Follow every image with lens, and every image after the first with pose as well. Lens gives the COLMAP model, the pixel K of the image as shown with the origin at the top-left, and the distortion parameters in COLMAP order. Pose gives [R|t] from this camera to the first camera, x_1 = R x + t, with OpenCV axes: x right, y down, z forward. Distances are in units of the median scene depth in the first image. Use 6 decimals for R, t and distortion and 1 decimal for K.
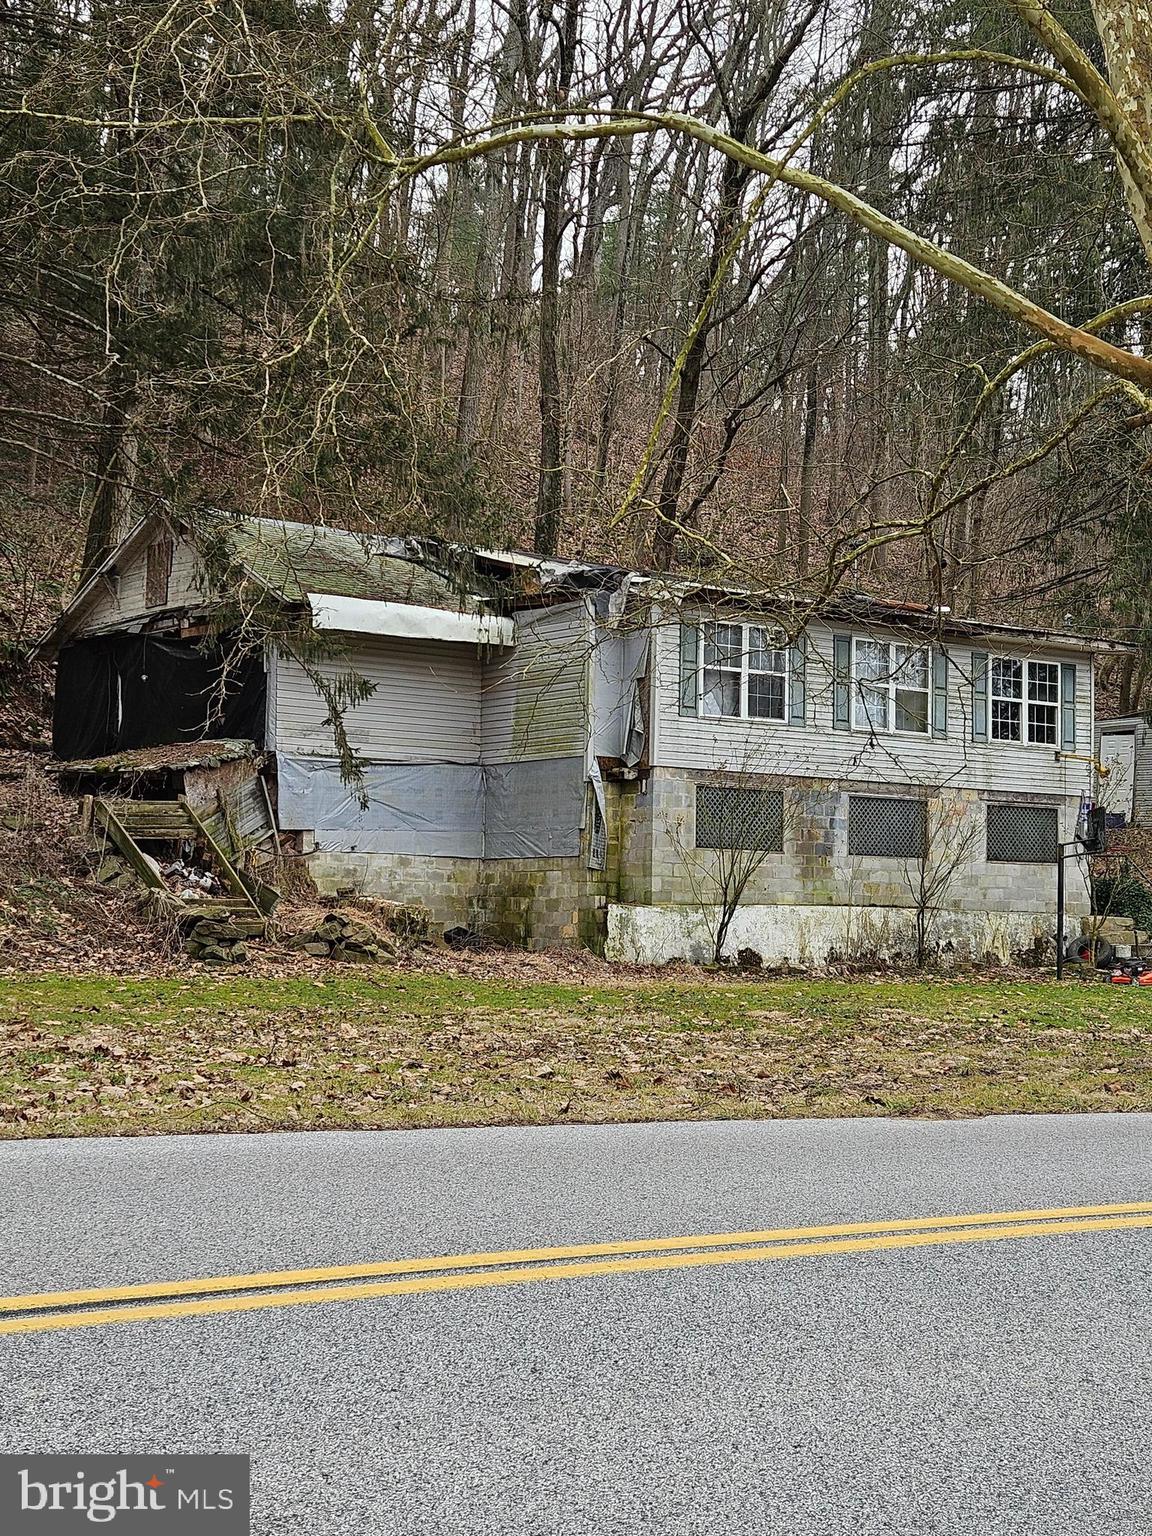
lens RADIAL K [[2409.5, 0, 576.0], [0, 2409.5, 768.0], [0, 0, 1]] dist [0.115543, -0.023704]
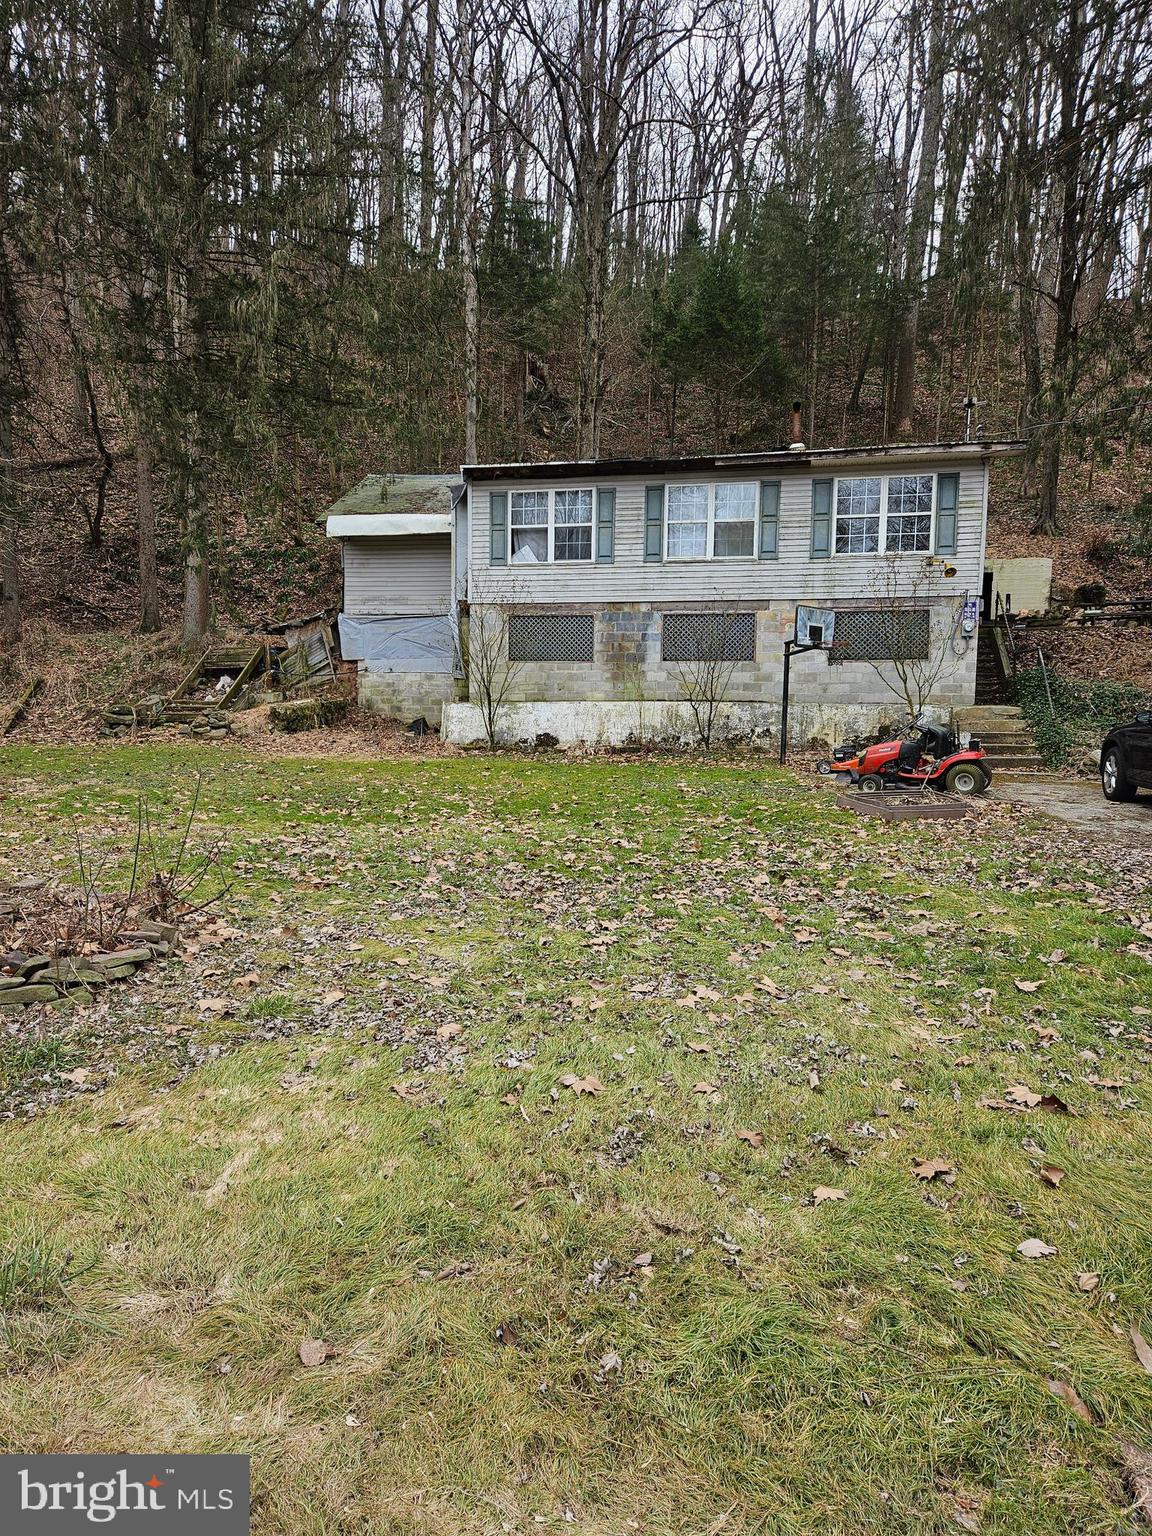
lens RADIAL K [[1013.6, 0, 576.0], [0, 1013.6, 768.0], [0, 0, 1]] dist [0.101311, -0.099137]
pose [[0.629442, 0.037592, -0.776137, 0.518276], [0.051613, 0.994601, 0.090031, 0.042775], [0.775331, -0.096728, 0.624104, 0.641361]]
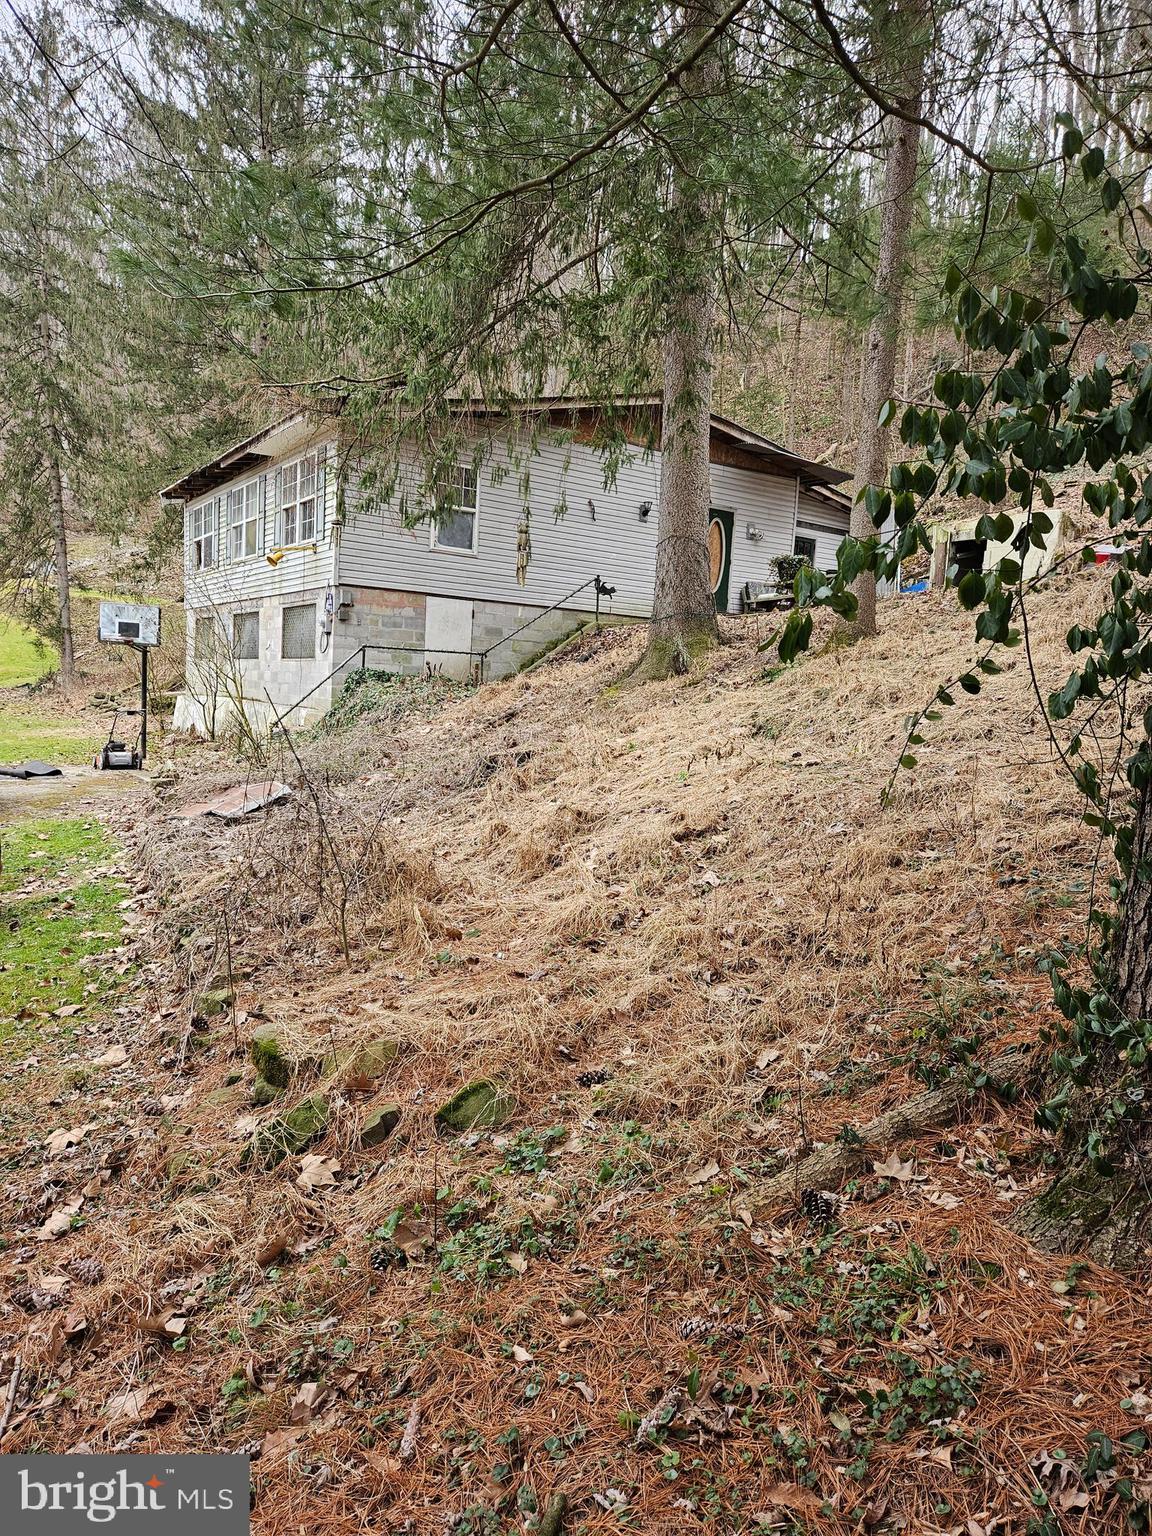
lens RADIAL K [[1013.6, 0, 576.0], [0, 1013.6, 768.0], [0, 0, 1]] dist [0.101311, -0.099137]
pose [[-0.113717, 0.059042, -0.991757, 0.677775], [0.024702, 0.998092, 0.056587, 0.070882], [0.993206, -0.018063, -0.114959, 1.287788]]
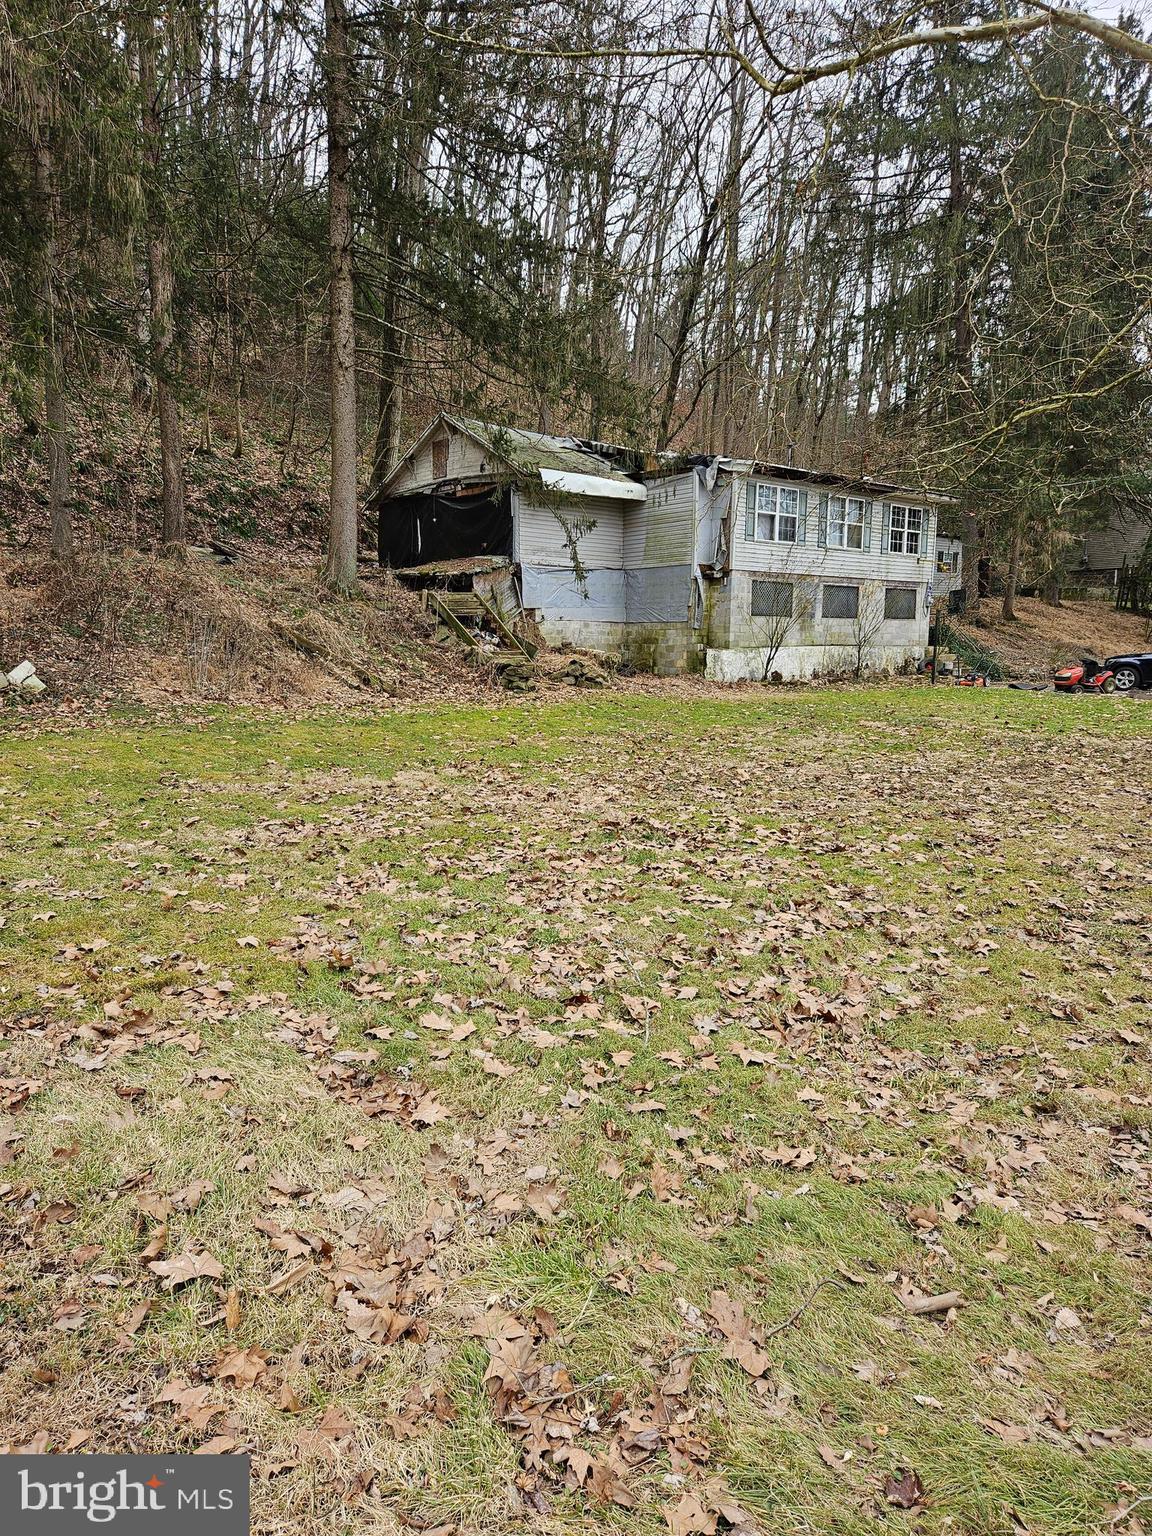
lens RADIAL K [[1013.6, 0, 576.0], [0, 1013.6, 768.0], [0, 0, 1]] dist [0.101311, -0.099137]
pose [[0.998869, -0.014224, 0.045363, -0.114312], [0.005079, 0.980661, 0.195648, -0.004987], [-0.047269, -0.195197, 0.979624, 0.231361]]
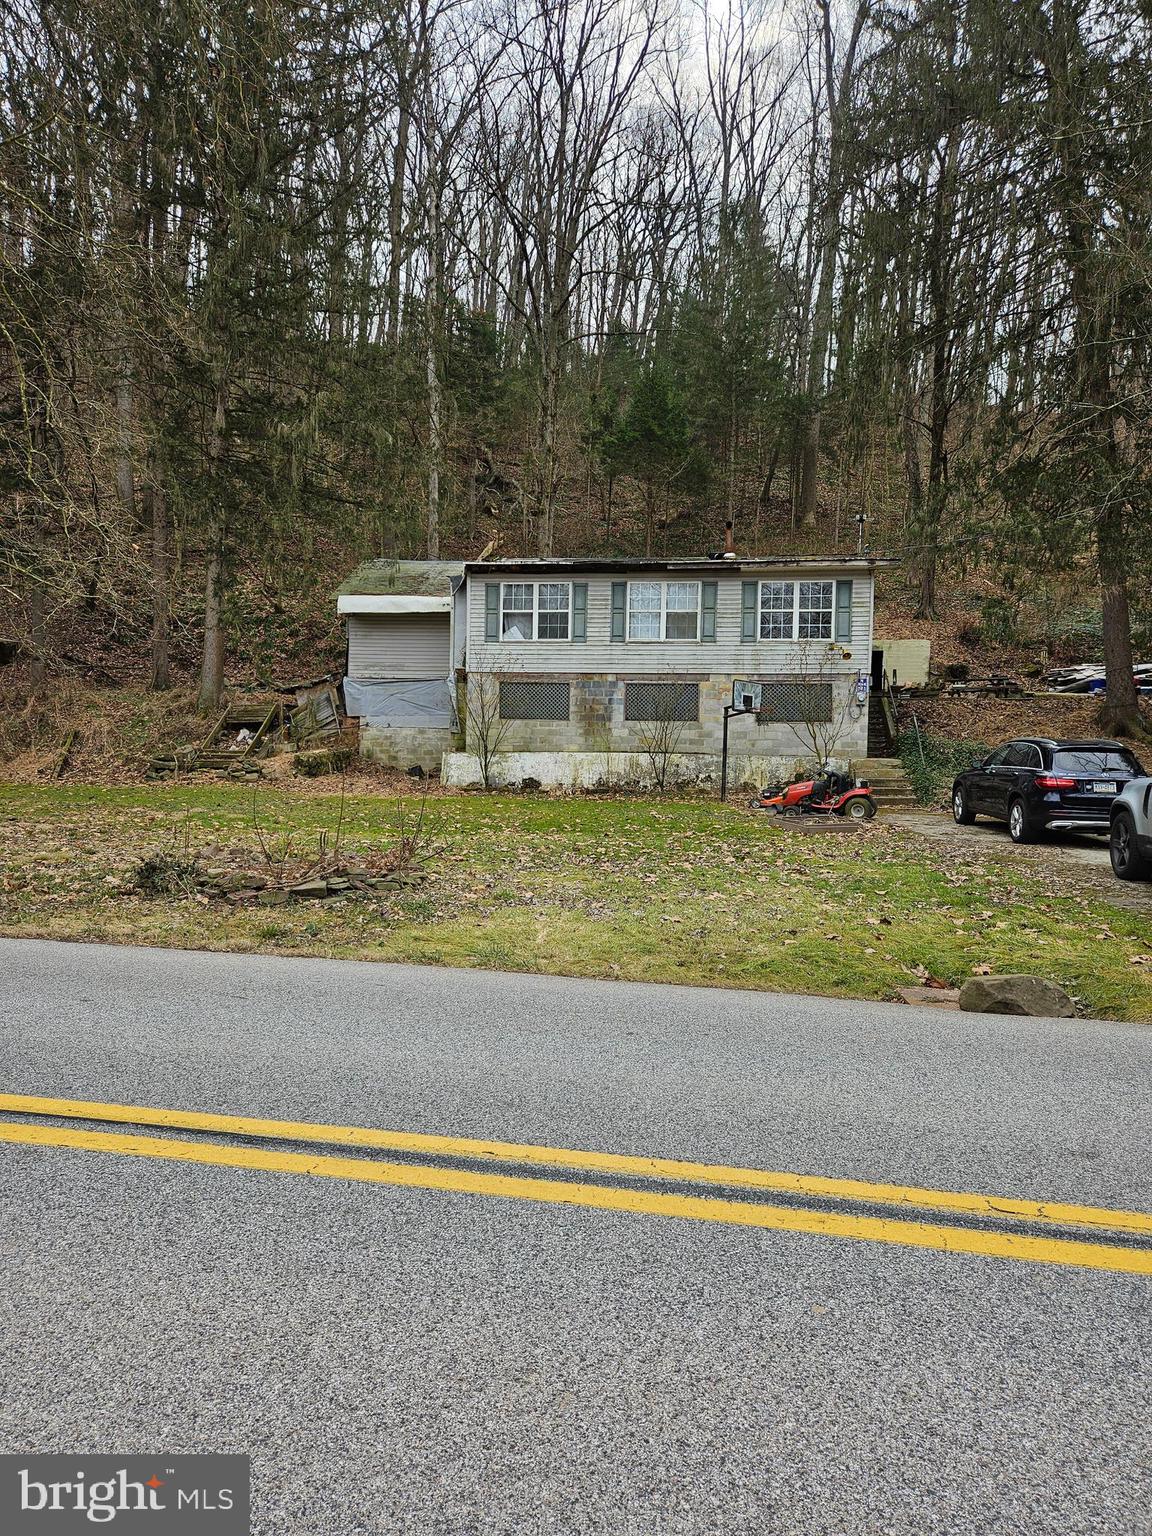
lens RADIAL K [[1013.6, 0, 576.0], [0, 1013.6, 768.0], [0, 0, 1]] dist [0.101311, -0.099137]
pose [[0.691558, -0.001124, -0.722320, 0.591149], [0.041232, 0.998430, 0.037922, 0.041865], [0.721143, -0.056008, 0.690518, 0.526941]]
